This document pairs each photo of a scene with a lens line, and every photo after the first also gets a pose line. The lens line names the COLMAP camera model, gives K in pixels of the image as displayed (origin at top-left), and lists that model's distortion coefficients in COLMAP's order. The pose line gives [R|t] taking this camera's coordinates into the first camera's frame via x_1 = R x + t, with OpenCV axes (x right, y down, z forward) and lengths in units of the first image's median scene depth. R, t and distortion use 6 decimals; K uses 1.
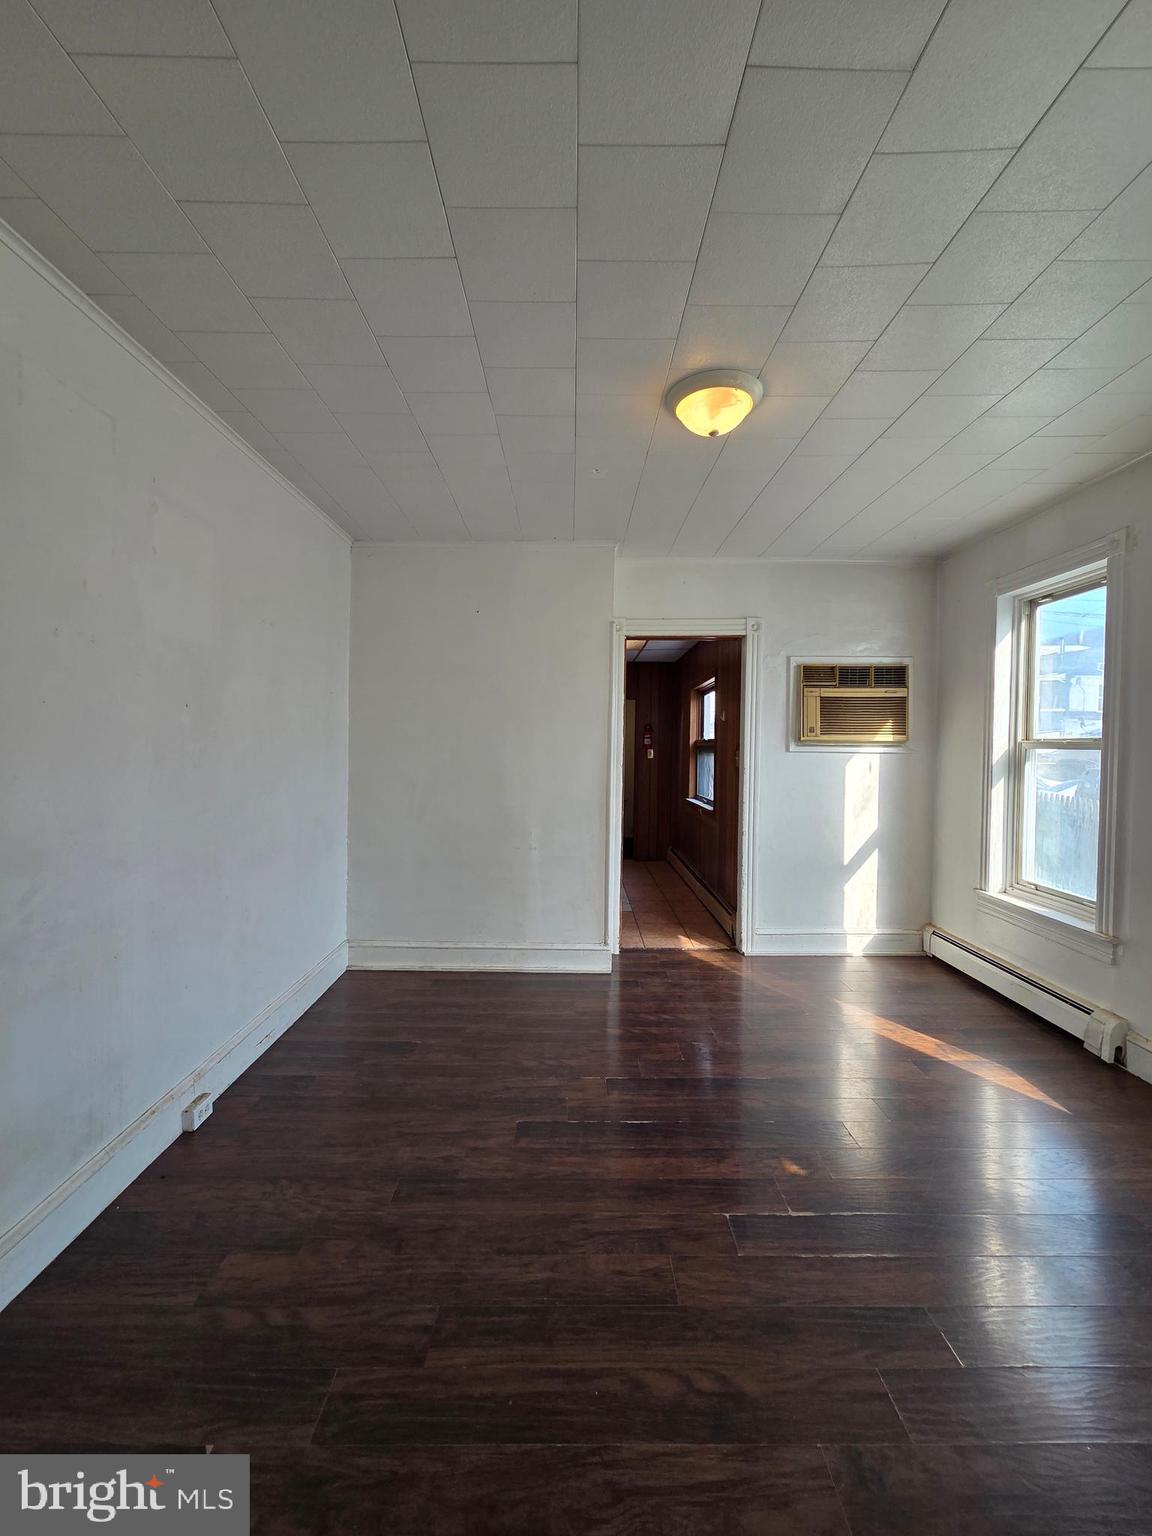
lens RADIAL K [[629.1, 0, 571.4], [0, 629.1, 766.2], [0, 0, 1]] dist [0.003802, -0.000179]
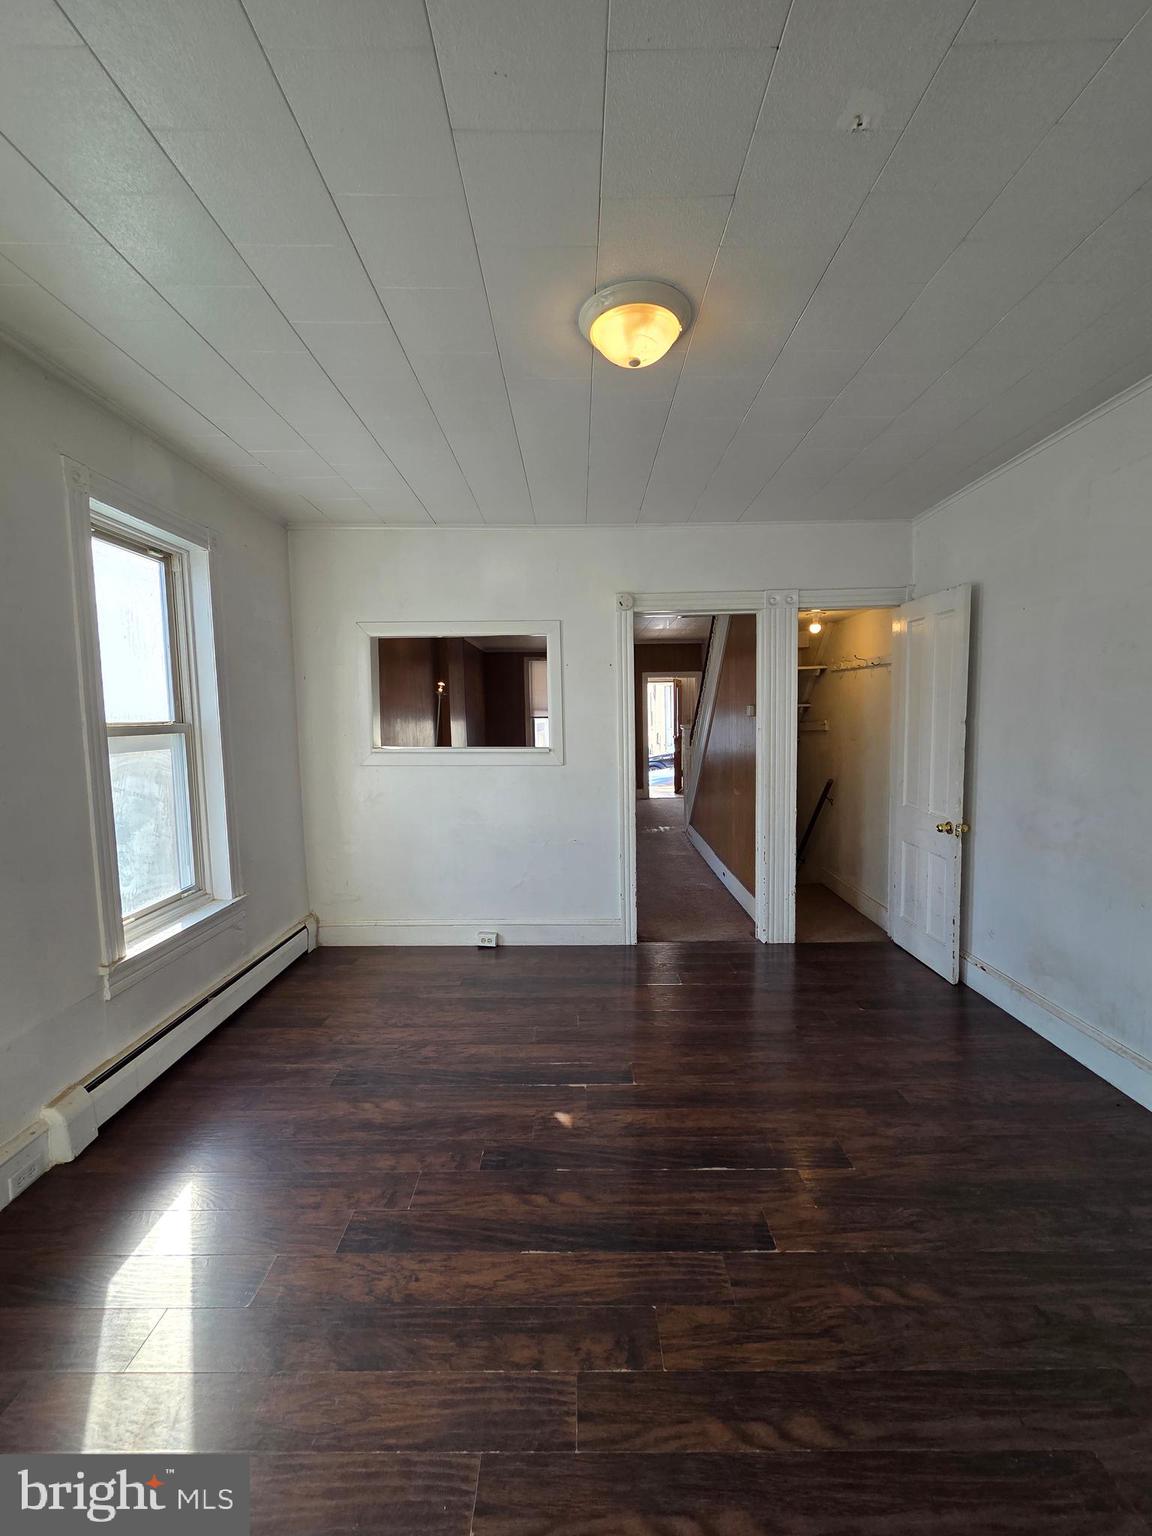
lens RADIAL K [[629.1, 0, 580.7], [0, 629.1, 768.1], [0, 0, 1]] dist [0.003802, -0.000179]
pose [[-0.999983, 0.003099, -0.004973, 0.319882], [0.002520, 0.993644, 0.112540, -0.085888], [0.005290, 0.112526, -0.993635, 1.968869]]
